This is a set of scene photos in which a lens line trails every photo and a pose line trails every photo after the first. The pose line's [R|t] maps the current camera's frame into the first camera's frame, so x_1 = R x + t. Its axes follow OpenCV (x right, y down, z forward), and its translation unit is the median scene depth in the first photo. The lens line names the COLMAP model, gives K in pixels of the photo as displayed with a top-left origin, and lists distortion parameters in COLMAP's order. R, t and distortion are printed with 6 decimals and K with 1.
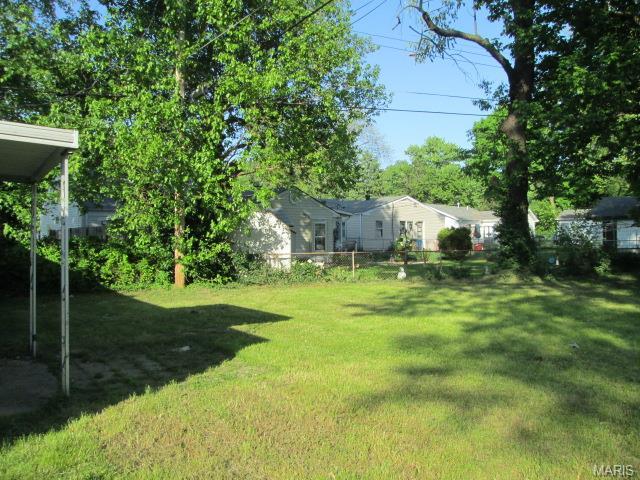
lens RADIAL K [[535.1, 0, 321.5], [0, 535.1, 239.5], [0, 0, 1]] dist [-0.046714, 0.015396]
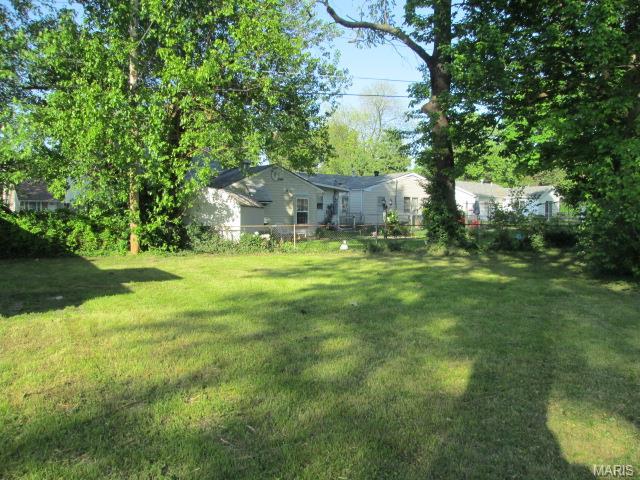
lens RADIAL K [[535.1, 0, 319.8], [0, 535.1, 240.9], [0, 0, 1]] dist [-0.046714, 0.015396]
pose [[0.994283, 0.013272, -0.105946, 0.255135], [-0.008052, 0.998739, 0.049546, 0.001245], [0.106470, -0.048410, 0.993137, -0.098346]]
